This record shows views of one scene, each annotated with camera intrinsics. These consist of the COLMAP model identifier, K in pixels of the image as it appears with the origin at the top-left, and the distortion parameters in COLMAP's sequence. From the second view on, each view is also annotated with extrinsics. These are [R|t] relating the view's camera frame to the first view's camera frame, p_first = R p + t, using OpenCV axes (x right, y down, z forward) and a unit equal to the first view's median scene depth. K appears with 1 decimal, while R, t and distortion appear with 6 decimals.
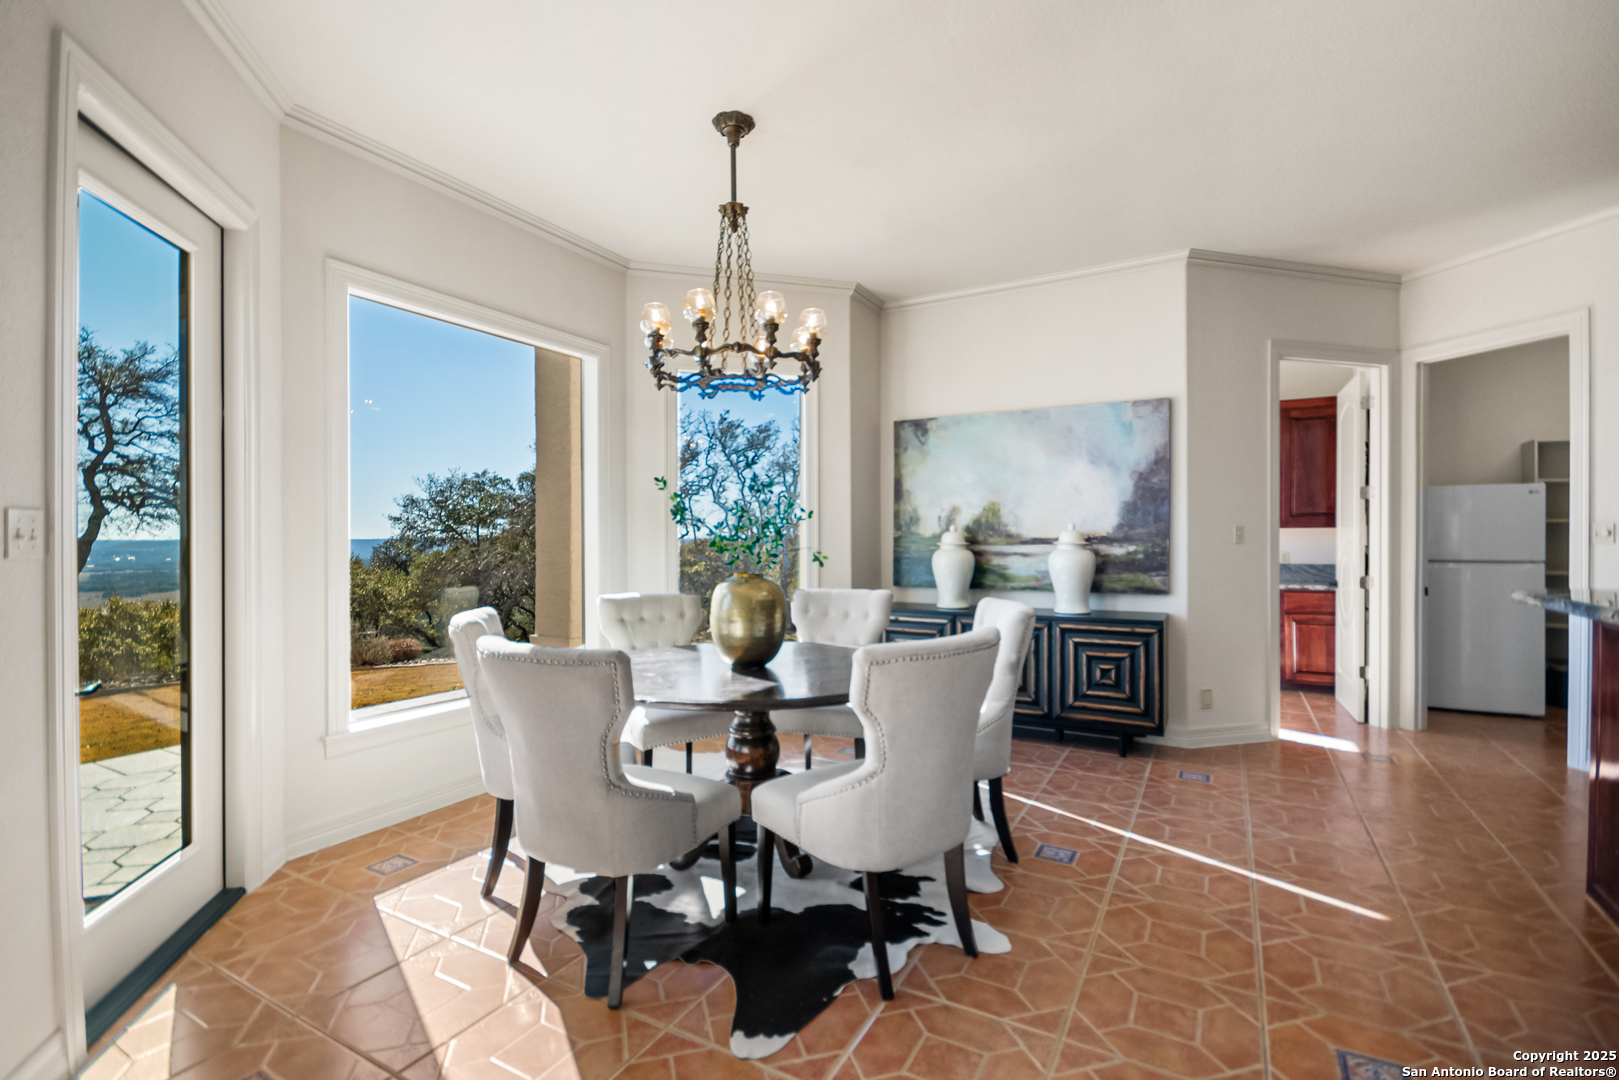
lens RADIAL K [[738.6, 0, 808.7], [0, 738.6, 544.3], [0, 0, 1]] dist [-0.002117, -0.000248]
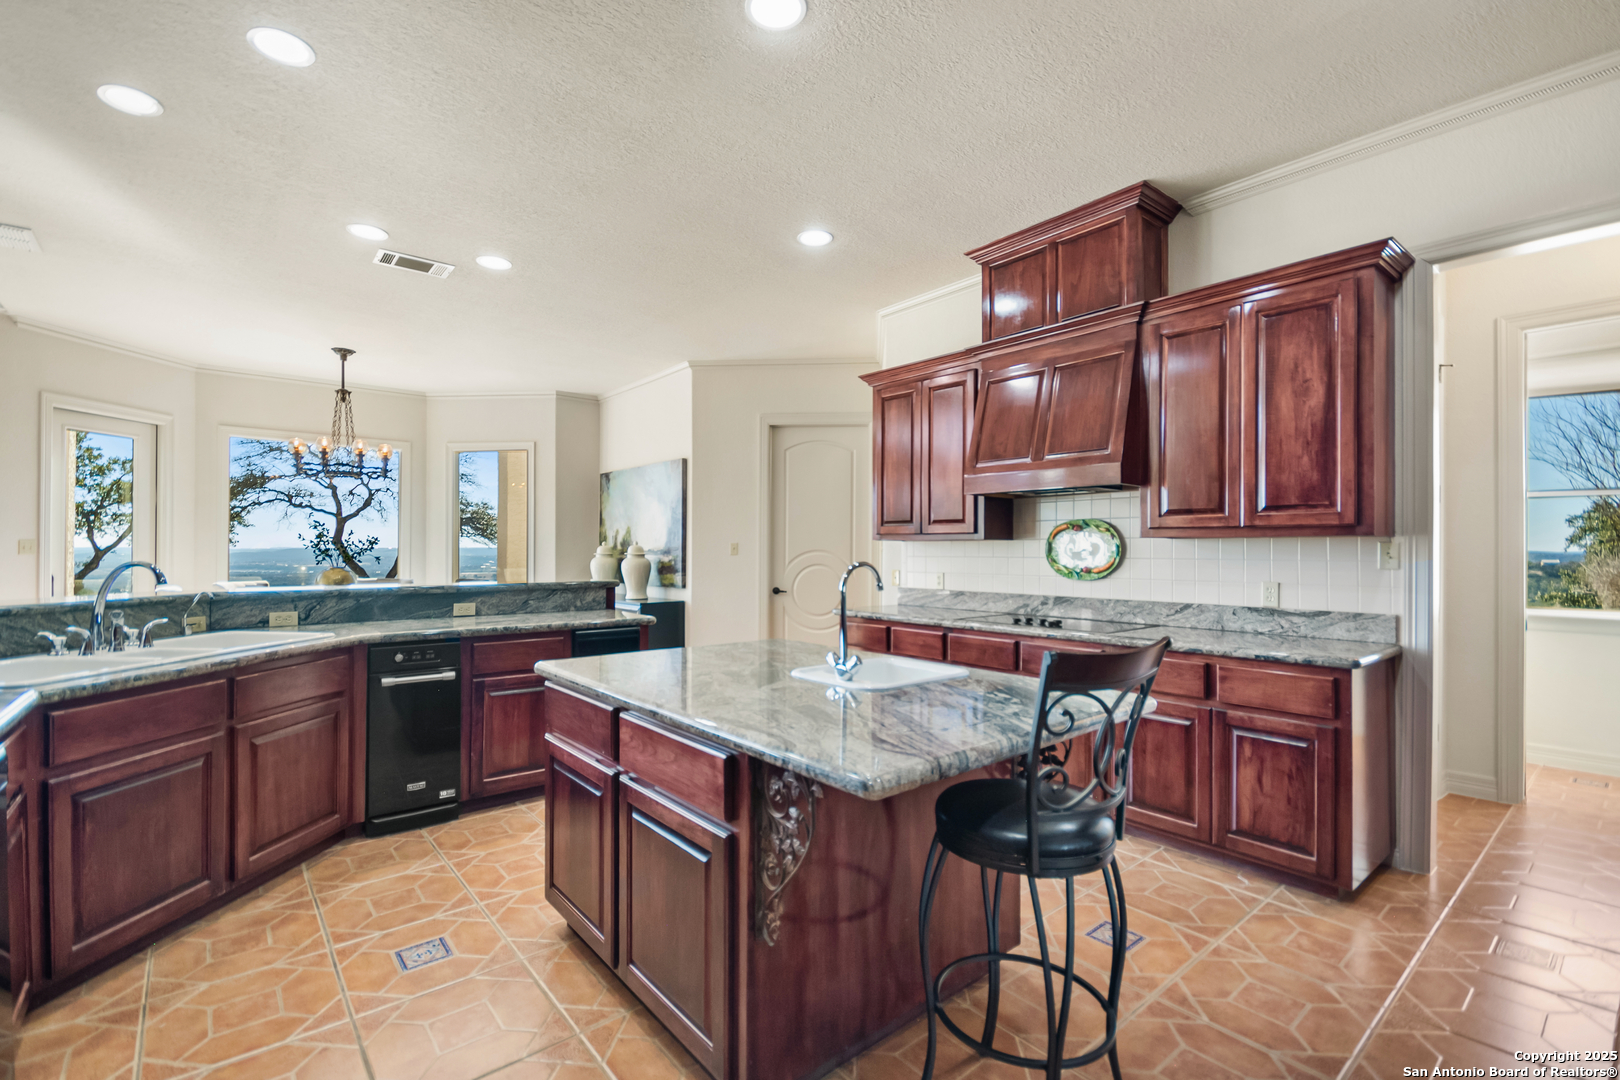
lens RADIAL K [[720.1, 0, 804.2], [0, 720.1, 548.2], [0, 0, 1]] dist [0.002853, -0.004988]
pose [[0.935776, 0.003305, -0.352579, 1.142413], [-0.006380, 0.999951, -0.007560, -0.003526], [0.352536, 0.009324, 0.935752, -0.275308]]
